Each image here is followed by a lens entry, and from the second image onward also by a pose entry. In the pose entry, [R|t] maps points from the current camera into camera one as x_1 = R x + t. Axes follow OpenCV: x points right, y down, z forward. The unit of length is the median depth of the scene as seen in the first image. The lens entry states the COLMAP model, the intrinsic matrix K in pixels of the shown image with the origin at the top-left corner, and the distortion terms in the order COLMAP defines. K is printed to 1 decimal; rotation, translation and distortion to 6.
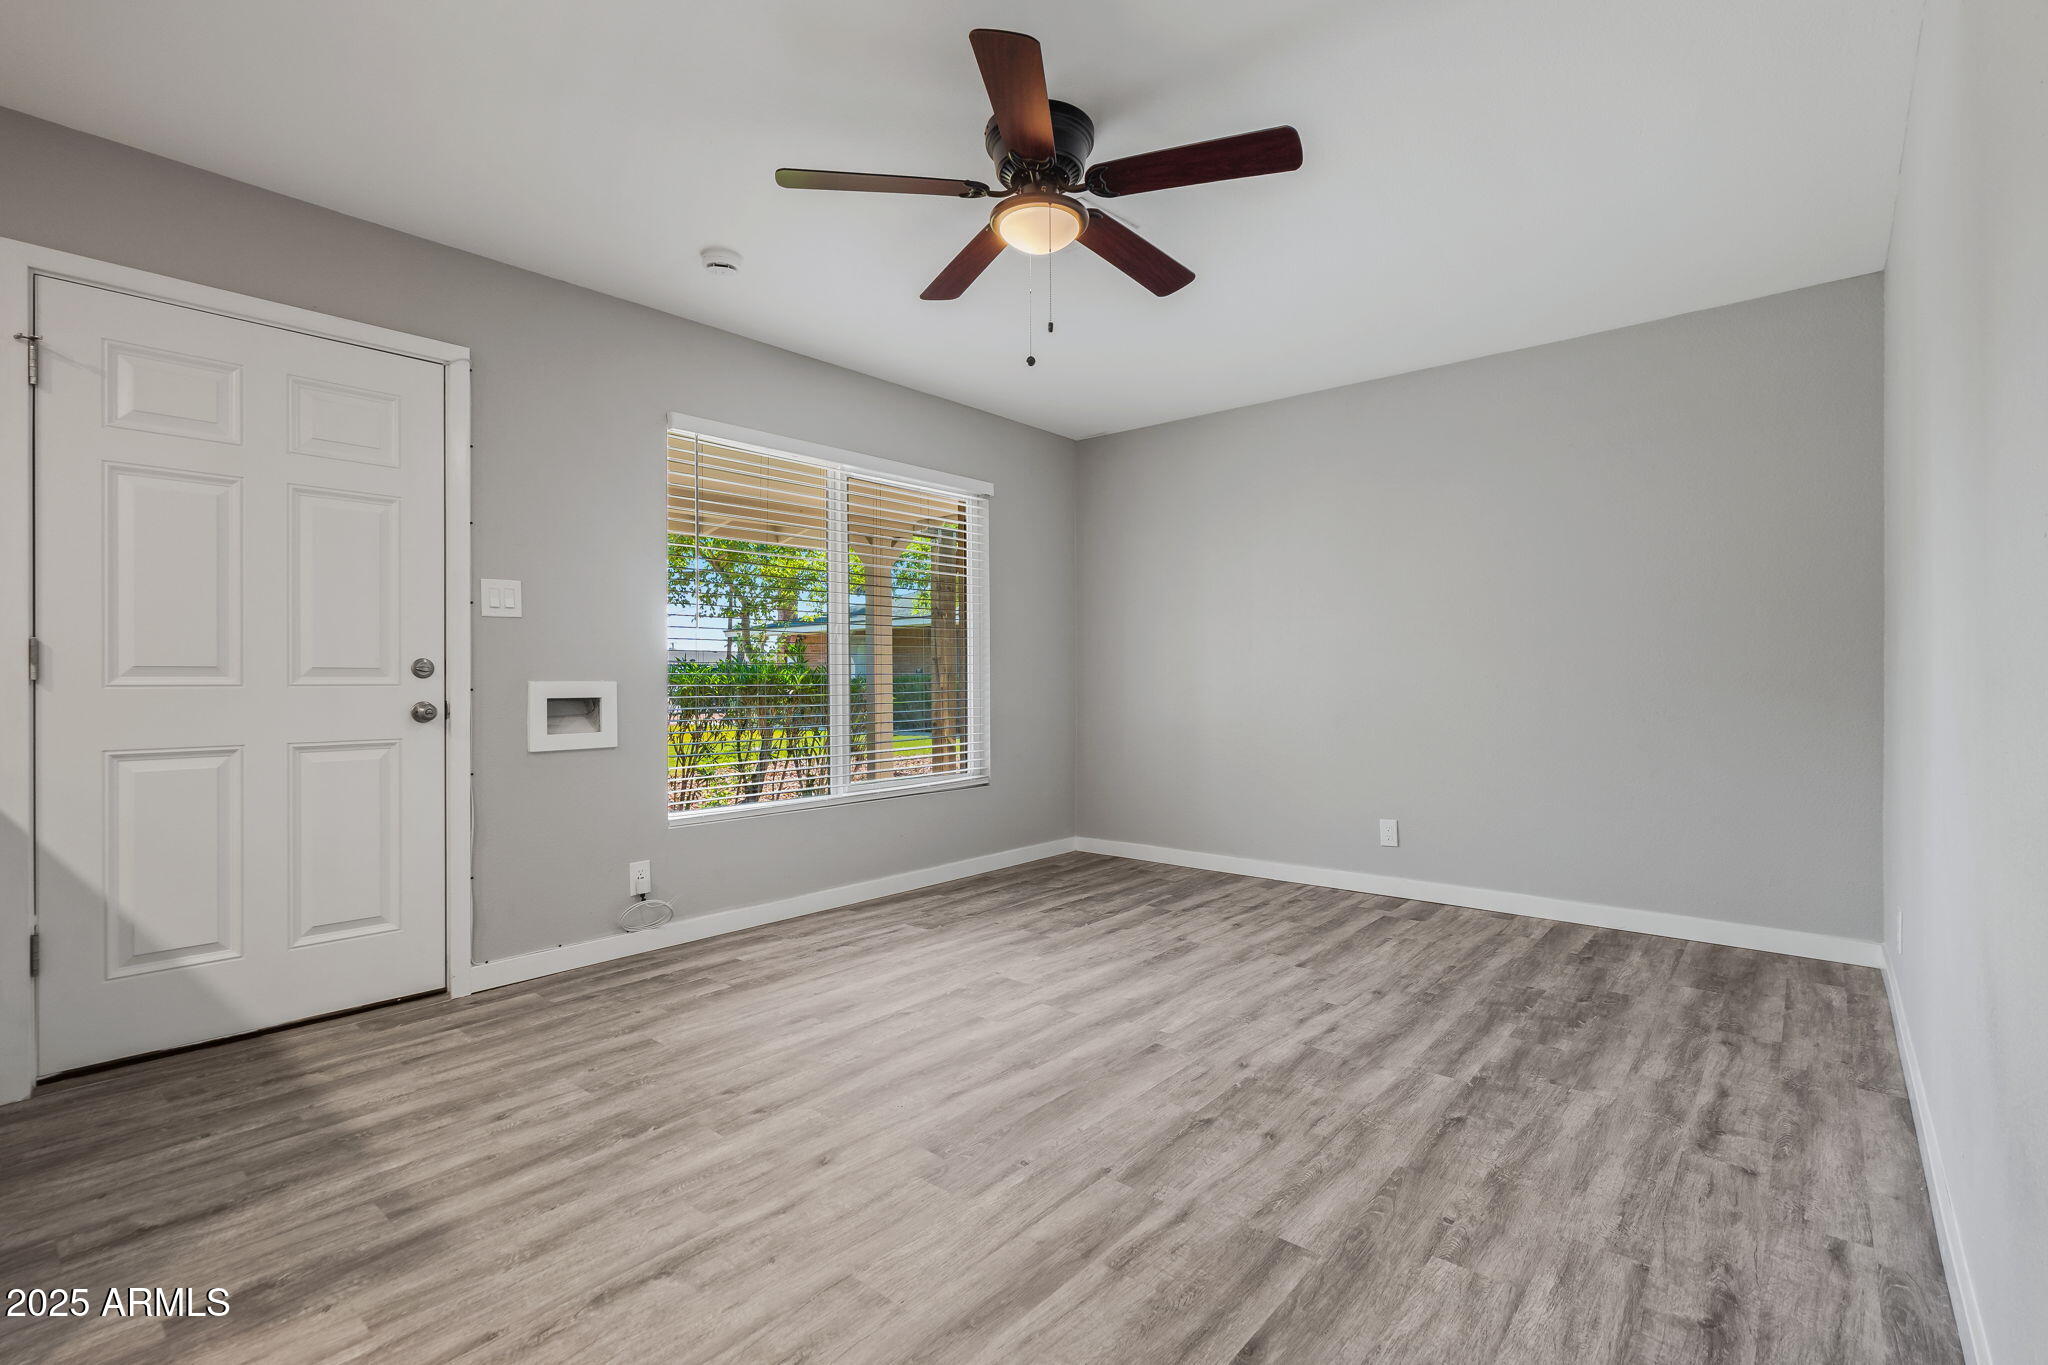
lens RADIAL K [[969.3, 0, 1031.2], [0, 969.3, 688.6], [0, 0, 1]] dist [0.002106, 0.001277]
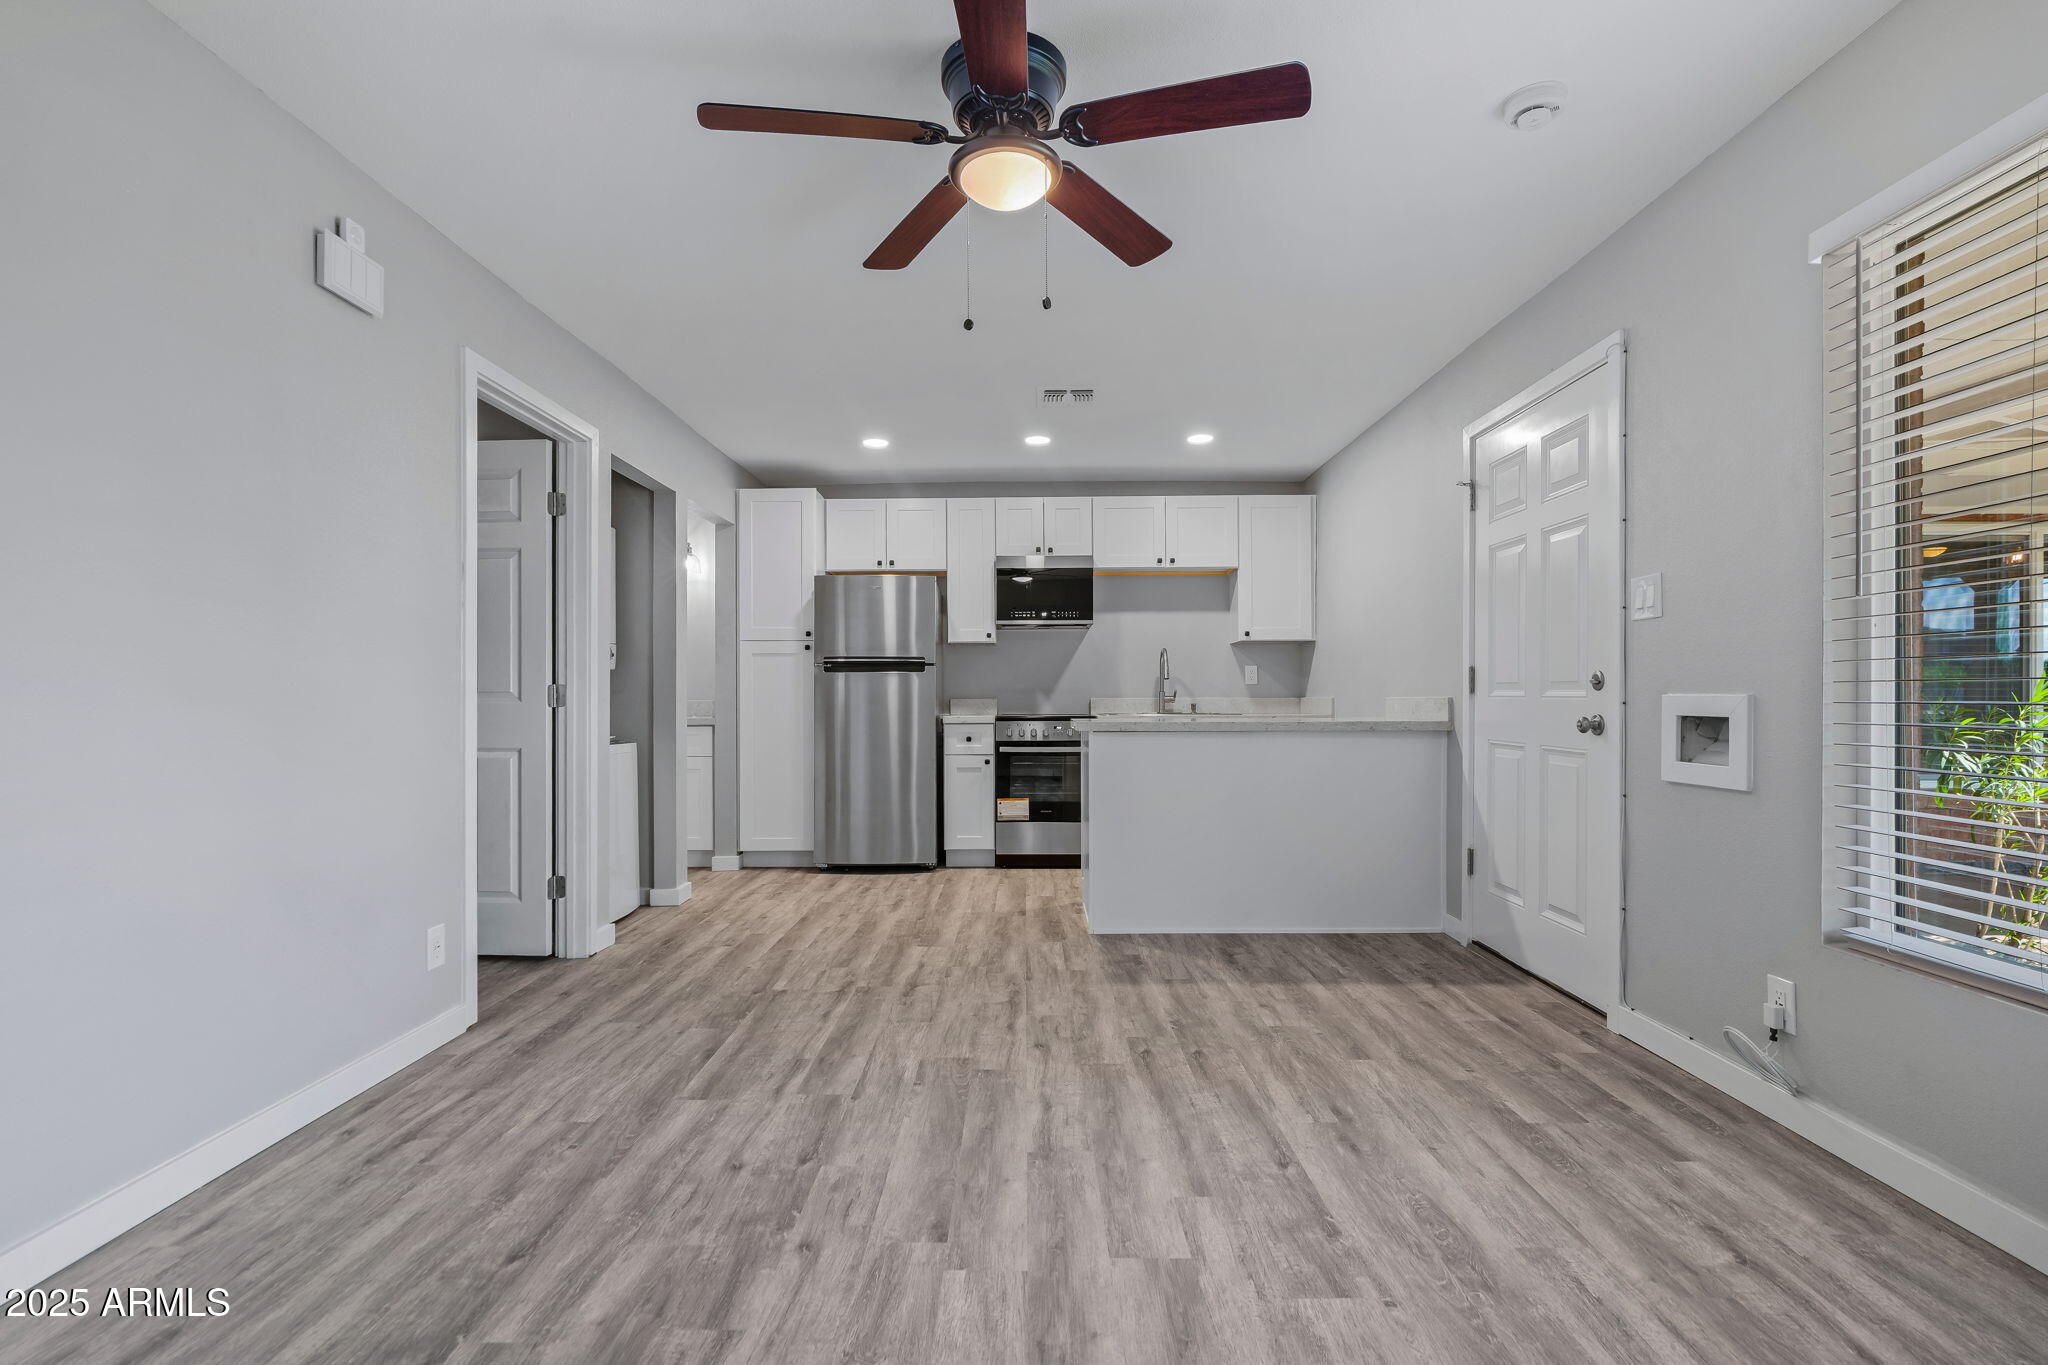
lens RADIAL K [[969.3, 0, 1031.2], [0, 969.3, 688.6], [0, 0, 1]] dist [0.002106, 0.001277]
pose [[-0.775746, 0.001193, -0.631044, 0.585301], [0.002330, 0.999997, -0.000975, -0.021353], [0.631041, -0.002227, -0.775746, 1.800445]]
